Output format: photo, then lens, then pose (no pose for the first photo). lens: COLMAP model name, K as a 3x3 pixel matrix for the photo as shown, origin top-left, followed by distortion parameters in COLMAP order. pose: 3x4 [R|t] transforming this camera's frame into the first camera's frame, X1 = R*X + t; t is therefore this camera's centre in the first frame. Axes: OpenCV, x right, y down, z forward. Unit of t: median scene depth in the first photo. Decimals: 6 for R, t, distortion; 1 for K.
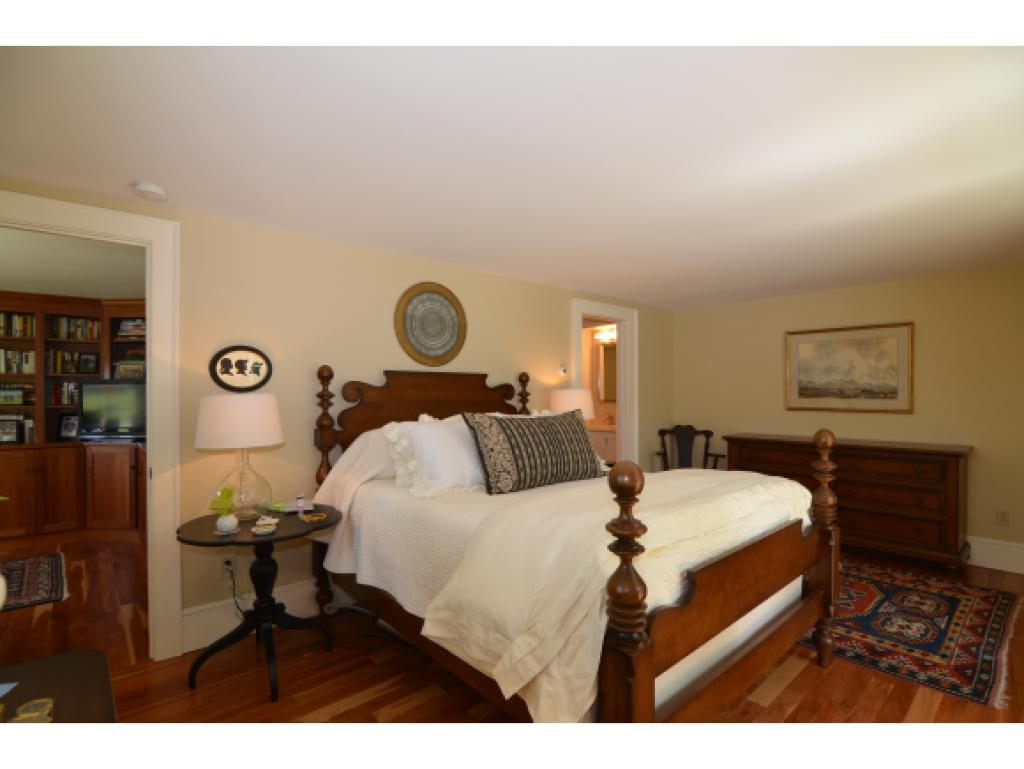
lens RADIAL K [[498.7, 0, 512.9], [0, 498.7, 395.0], [0, 0, 1]] dist [-0.018199, -0.002490]
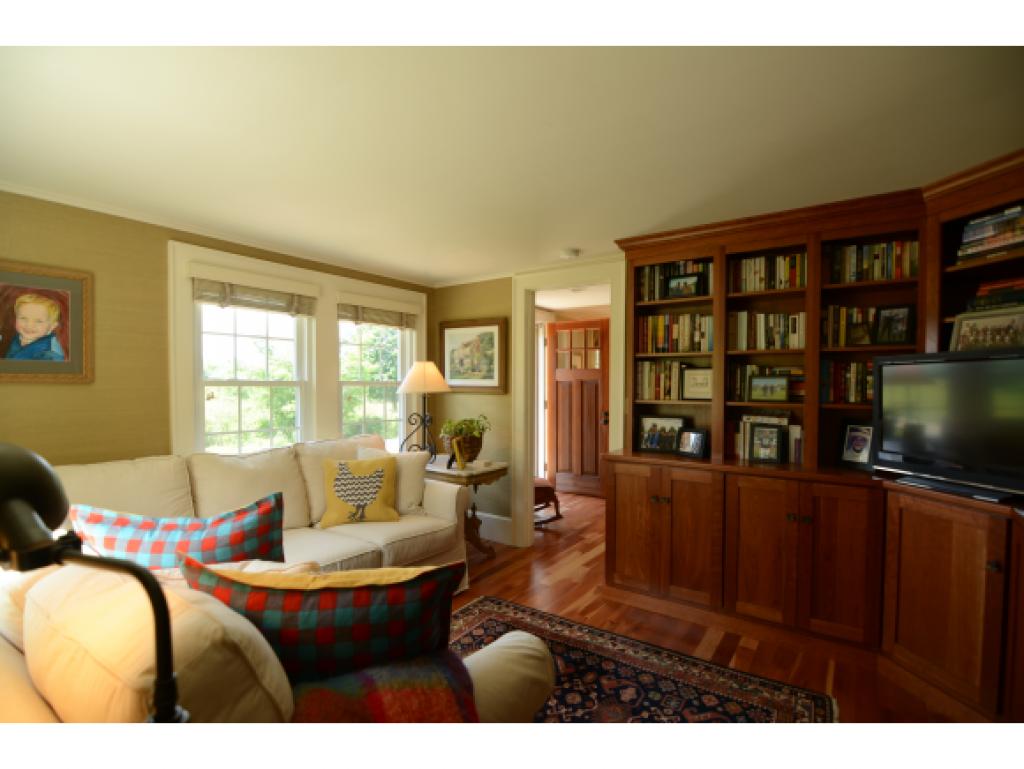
lens RADIAL K [[498.7, 0, 512.0], [0, 498.7, 392.9], [0, 0, 1]] dist [-0.018199, -0.002490]
pose [[0.237867, 0.024381, -0.970992, -0.476770], [-0.007104, 0.999702, 0.023362, -0.002120], [0.971272, 0.001341, 0.237969, 0.510342]]
